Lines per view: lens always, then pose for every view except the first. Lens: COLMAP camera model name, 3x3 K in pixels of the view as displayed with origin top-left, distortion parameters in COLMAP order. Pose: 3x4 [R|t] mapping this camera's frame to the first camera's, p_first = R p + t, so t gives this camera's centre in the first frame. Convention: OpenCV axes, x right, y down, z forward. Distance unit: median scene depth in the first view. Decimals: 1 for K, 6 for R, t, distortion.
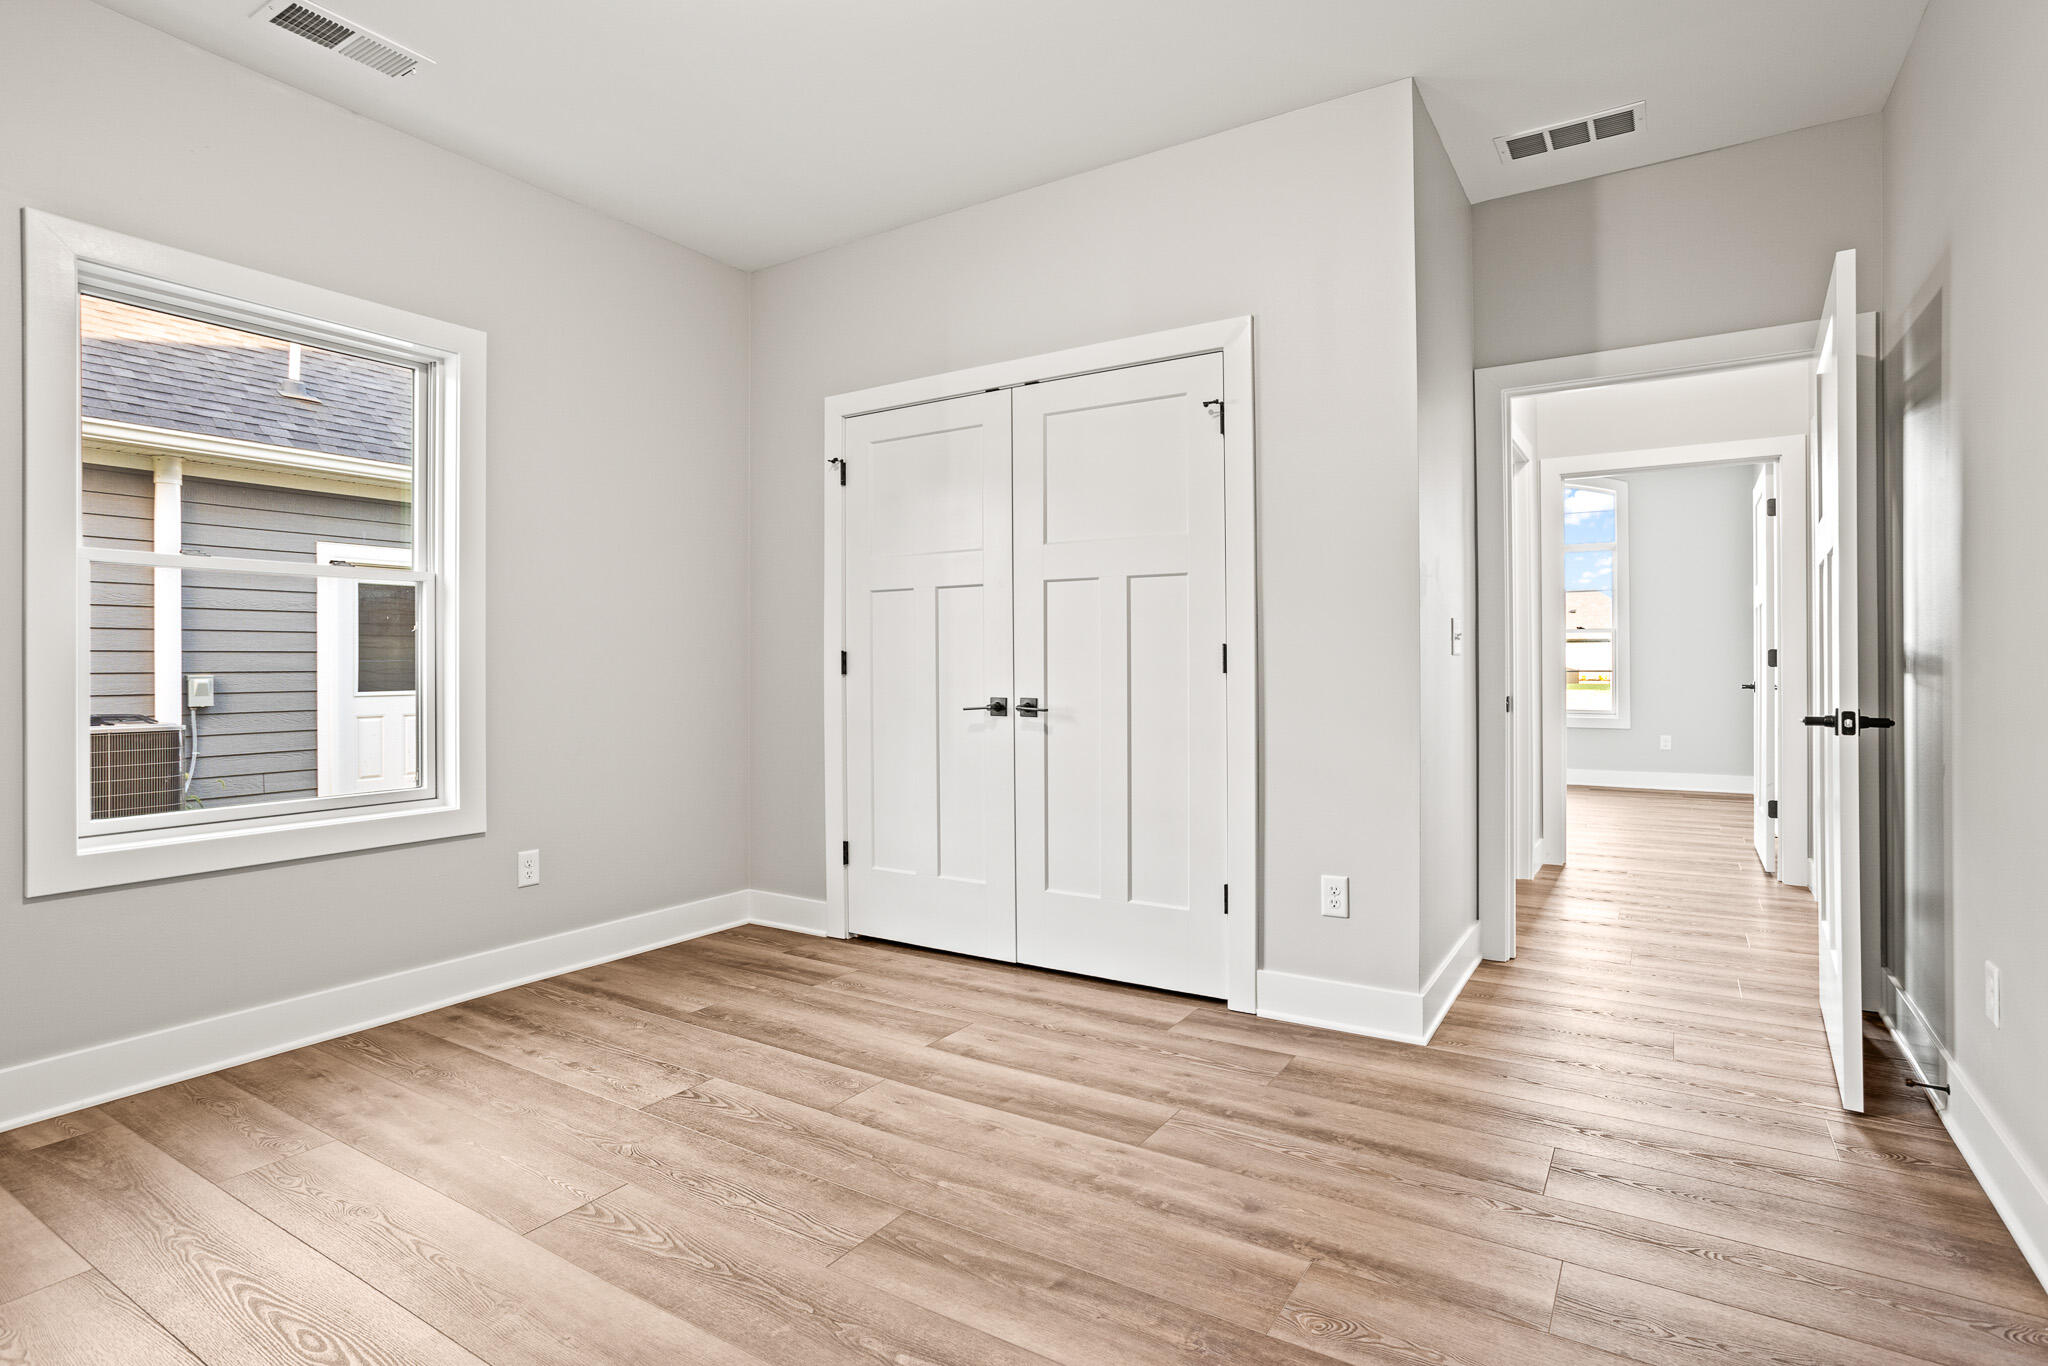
lens RADIAL K [[986.3, 0, 1020.5], [0, 986.3, 672.8], [0, 0, 1]] dist [-0.034795, 0.013843]
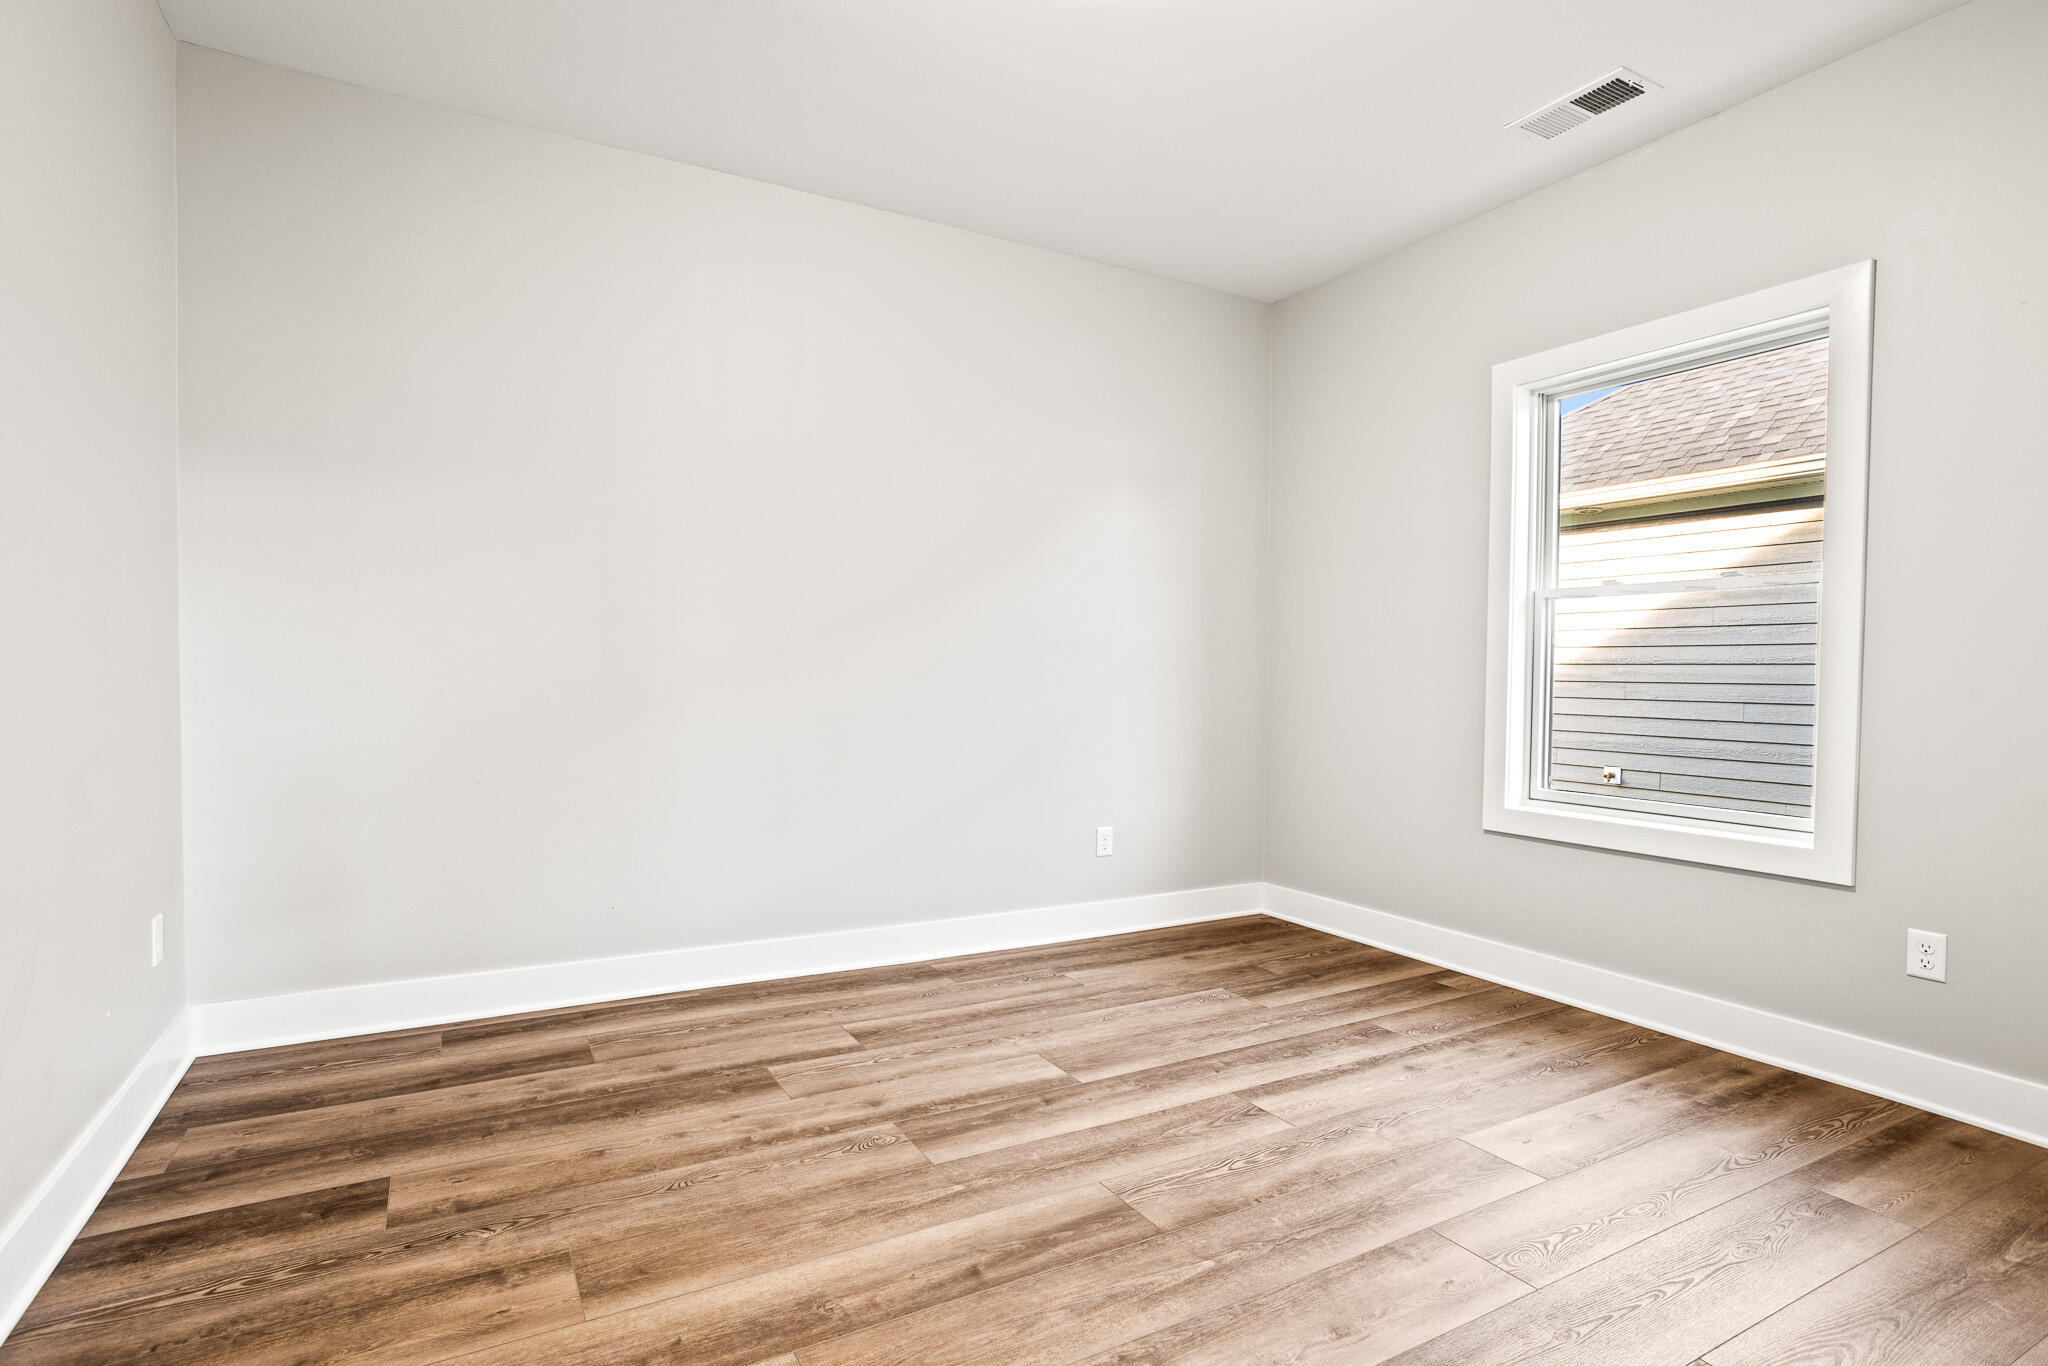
lens RADIAL K [[986.3, 0, 1020.7], [0, 986.3, 674.8], [0, 0, 1]] dist [-0.034795, 0.013843]
pose [[-0.423385, 0.007572, -0.905918, 0.601752], [-0.019763, 0.999650, 0.017592, -0.013032], [0.905734, 0.025352, -0.423087, 0.930421]]
